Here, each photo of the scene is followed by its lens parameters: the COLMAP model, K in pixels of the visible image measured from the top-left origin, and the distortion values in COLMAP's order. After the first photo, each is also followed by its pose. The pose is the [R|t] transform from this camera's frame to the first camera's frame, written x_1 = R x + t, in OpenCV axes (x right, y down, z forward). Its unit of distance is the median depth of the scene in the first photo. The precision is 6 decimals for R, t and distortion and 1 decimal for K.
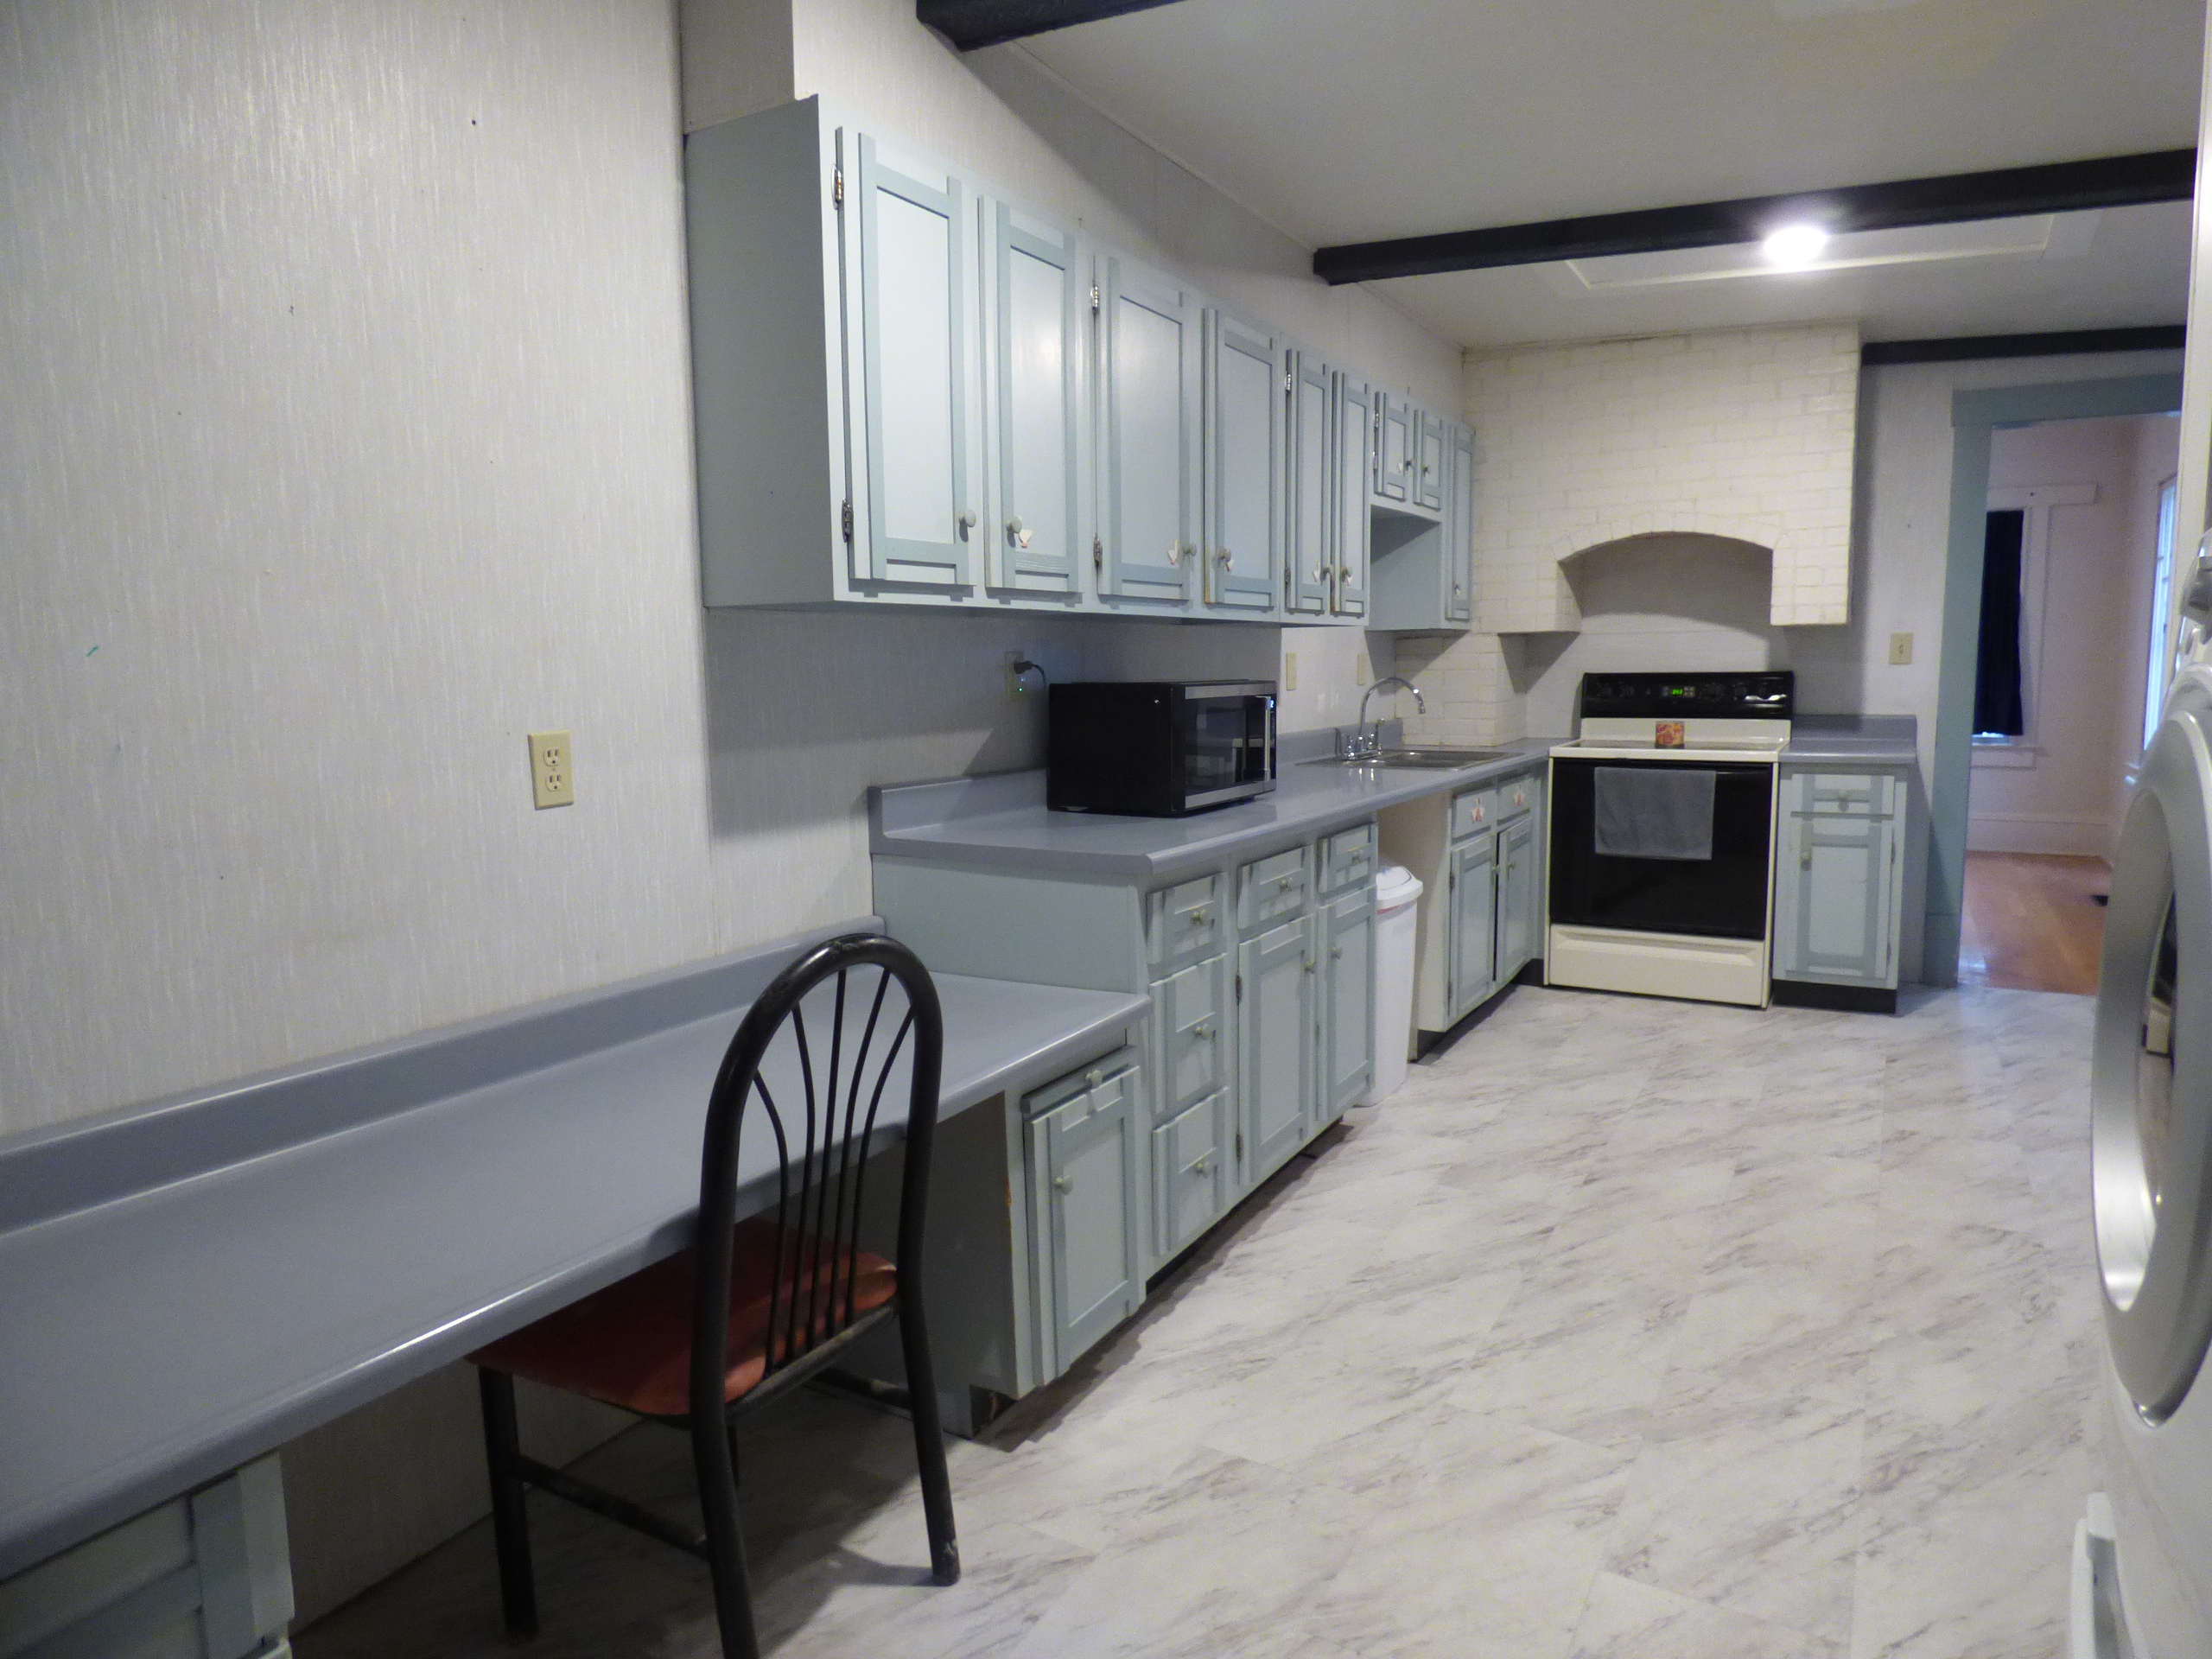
lens RADIAL K [[1290.3, 0, 1141.1], [0, 1290.3, 825.1], [0, 0, 1]] dist [-0.045865, 0.000473]
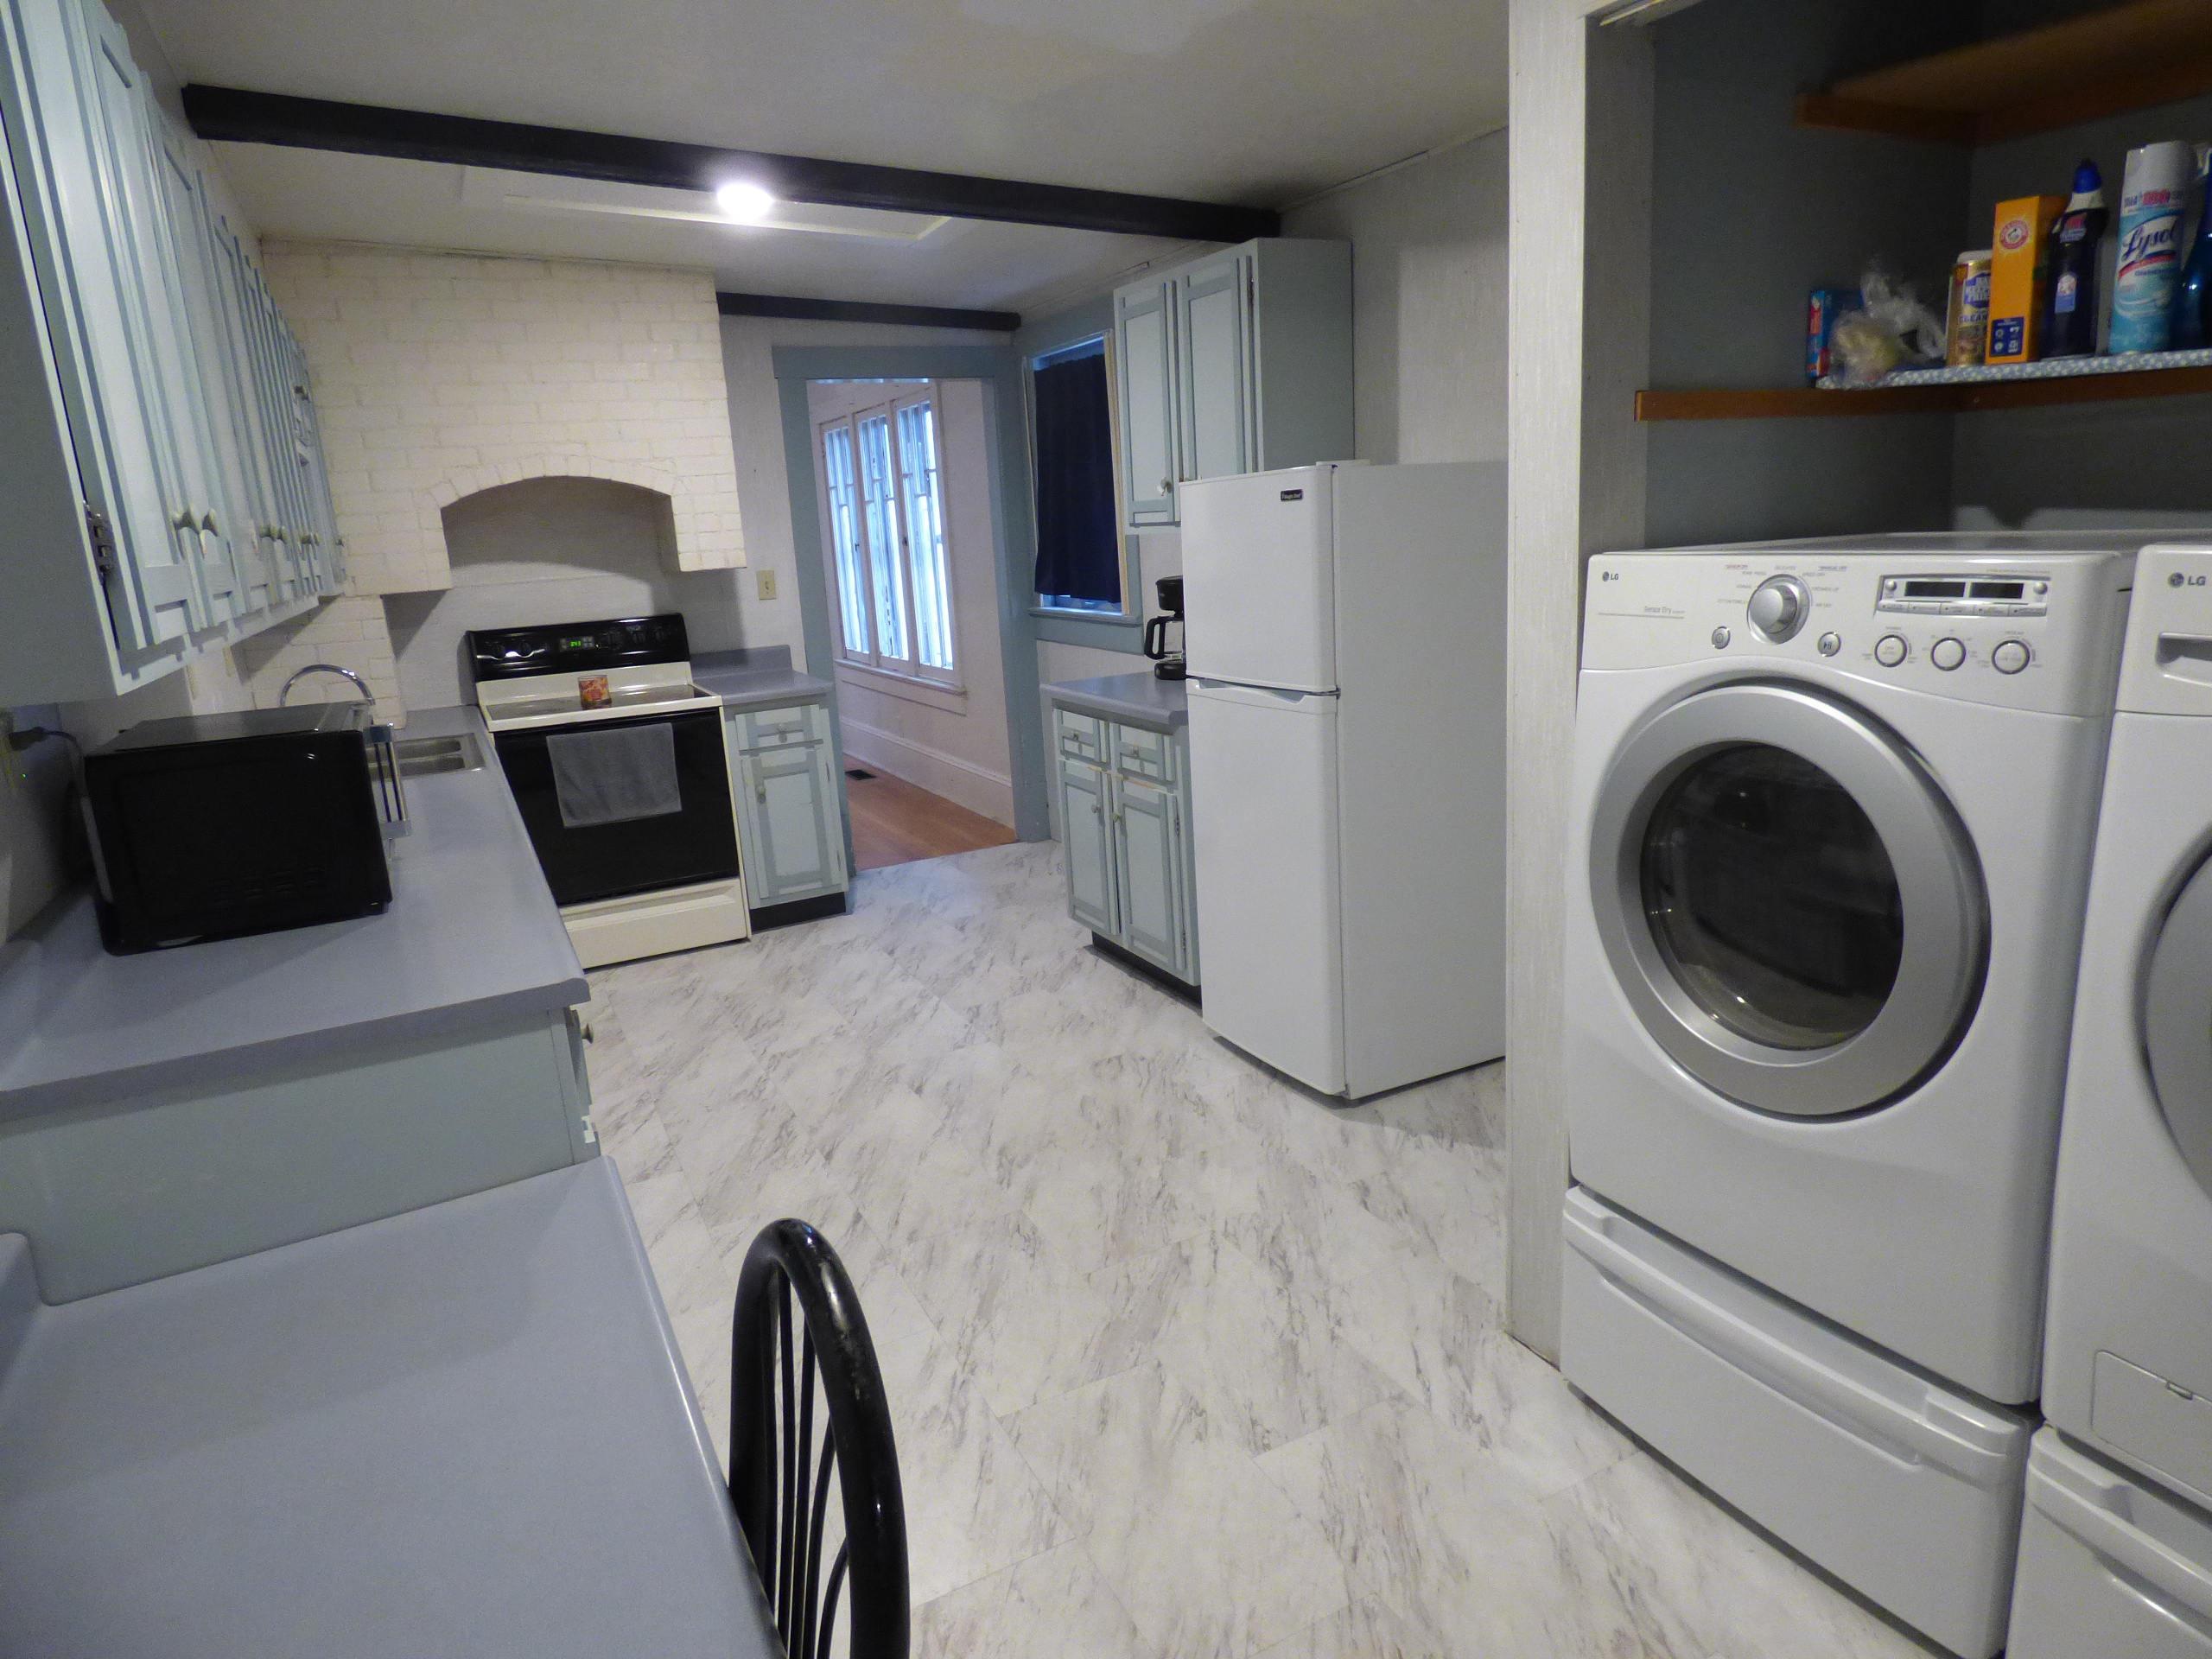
lens RADIAL K [[1278.7, 0, 1106.0], [0, 1278.7, 829.5], [0, 0, 1]] dist [-0.031202, 0.000715]
pose [[0.529857, -0.208033, 0.822177, -0.218453], [0.148749, 0.977216, 0.151400, -0.064996], [-0.834941, 0.042078, 0.548729, 0.188991]]
